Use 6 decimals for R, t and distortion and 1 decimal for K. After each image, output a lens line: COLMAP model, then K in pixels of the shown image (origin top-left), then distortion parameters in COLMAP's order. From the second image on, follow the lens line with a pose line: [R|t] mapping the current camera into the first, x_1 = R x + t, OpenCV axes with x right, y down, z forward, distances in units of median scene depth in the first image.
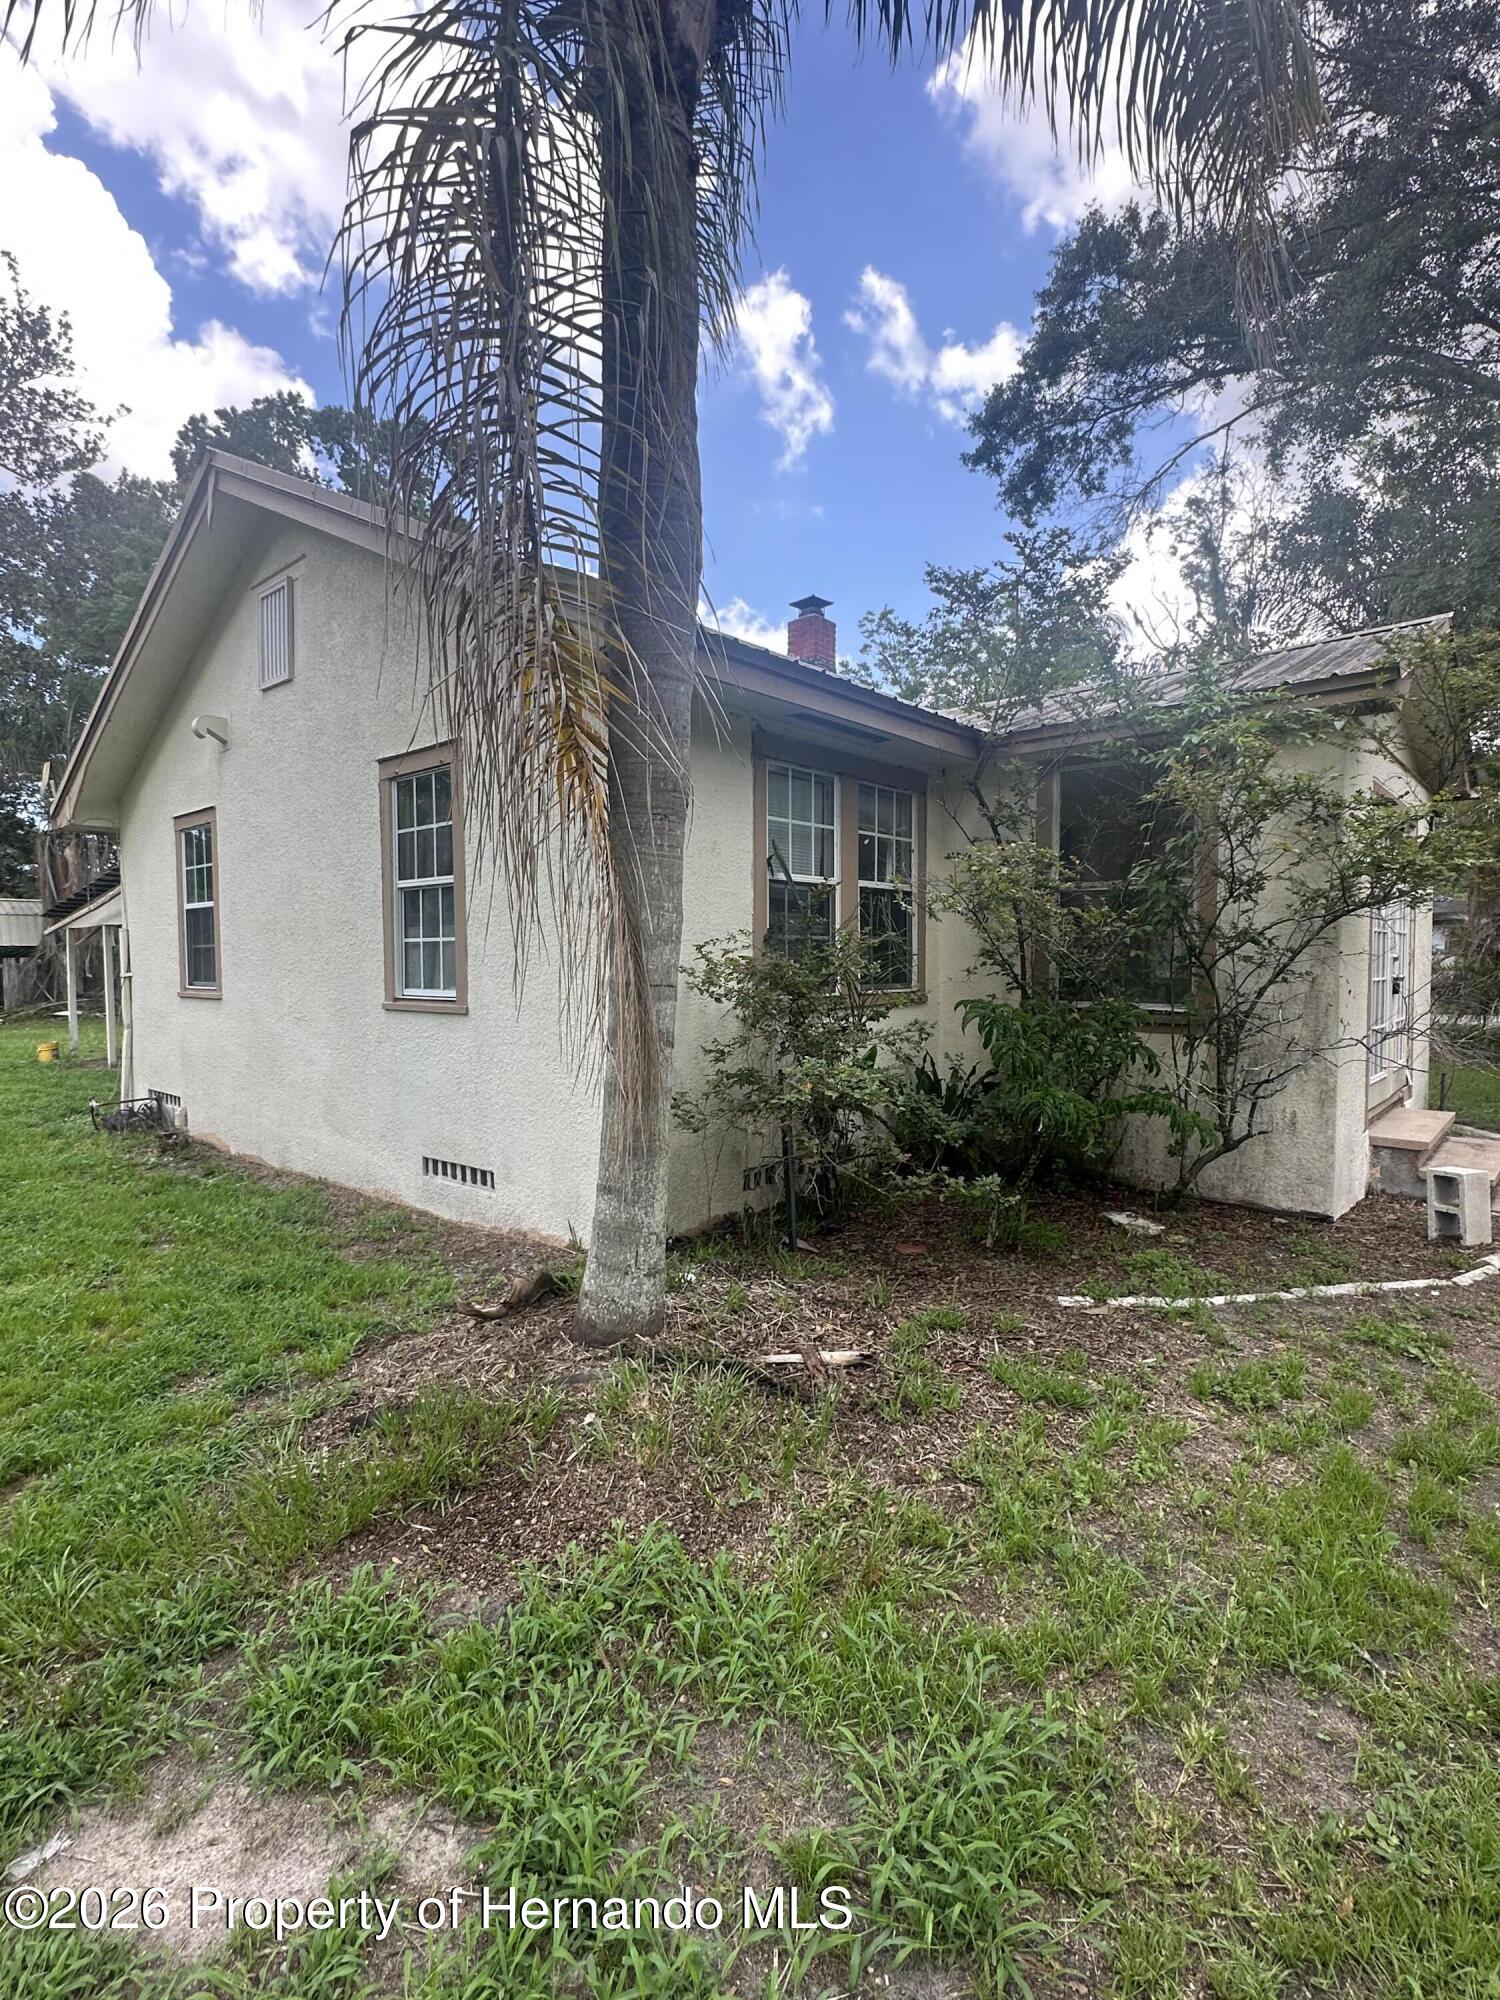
lens RADIAL K [[982.8, 0, 747.6], [0, 982.8, 1001.2], [0, 0, 1]] dist [0.004938, 0.000718]
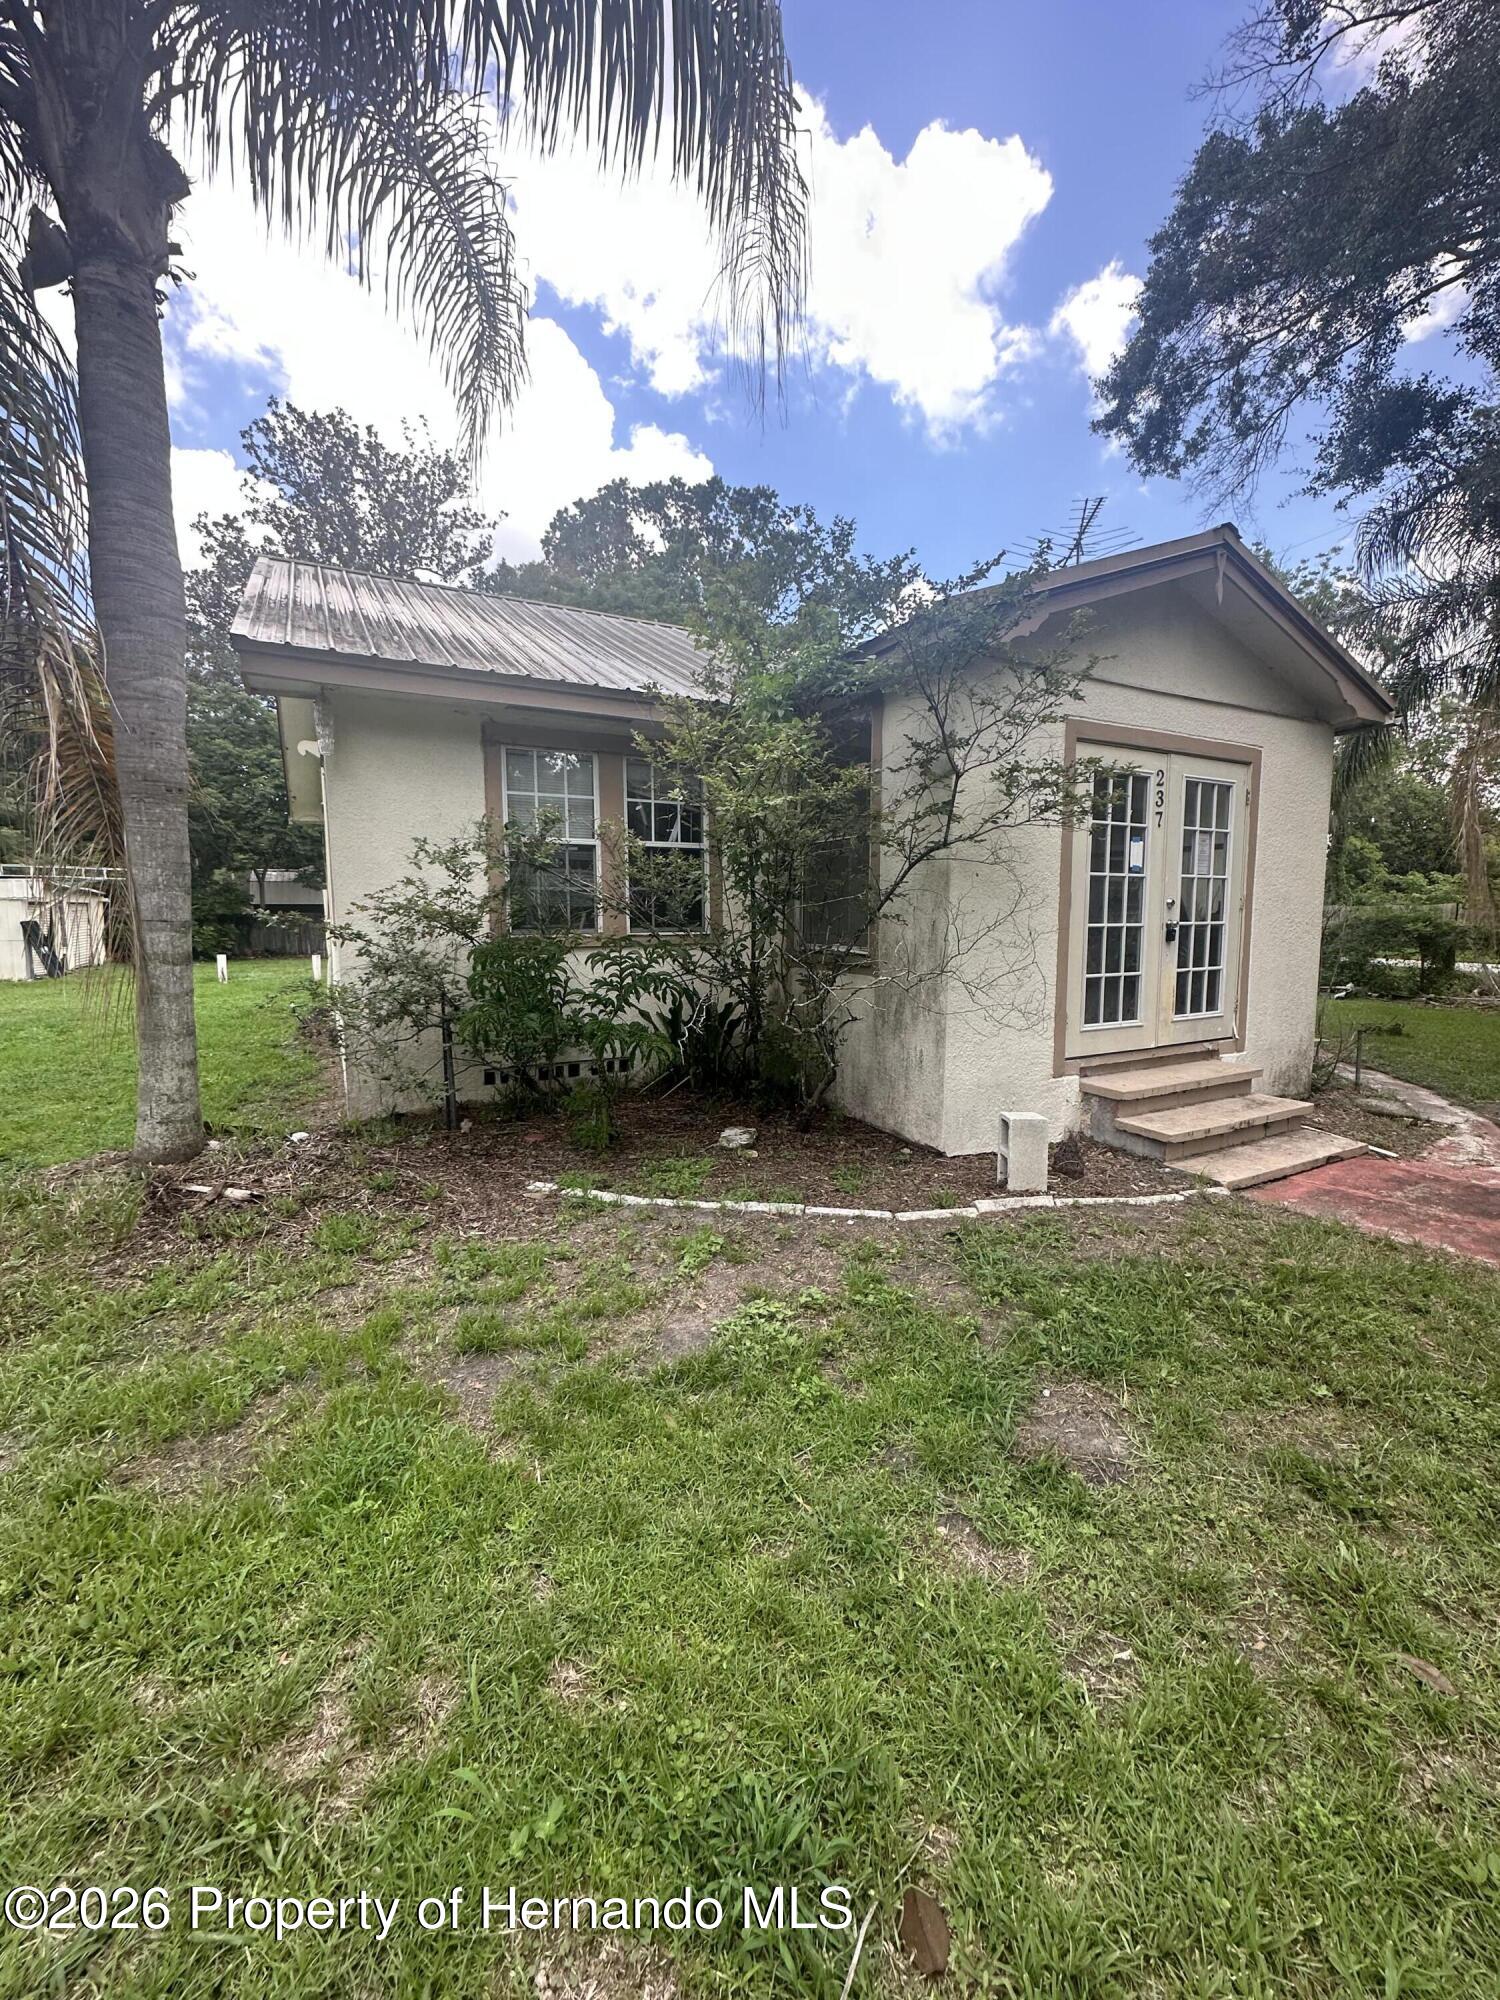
lens RADIAL K [[806.7, 0, 747.7], [0, 806.7, 999.2], [0, 0, 1]] dist [0.001429, -0.000053]
pose [[0.933045, 0.039203, -0.357618, 0.211716], [-0.016382, 0.997644, 0.066622, 0.001195], [0.359388, -0.056303, 0.931488, 0.042003]]
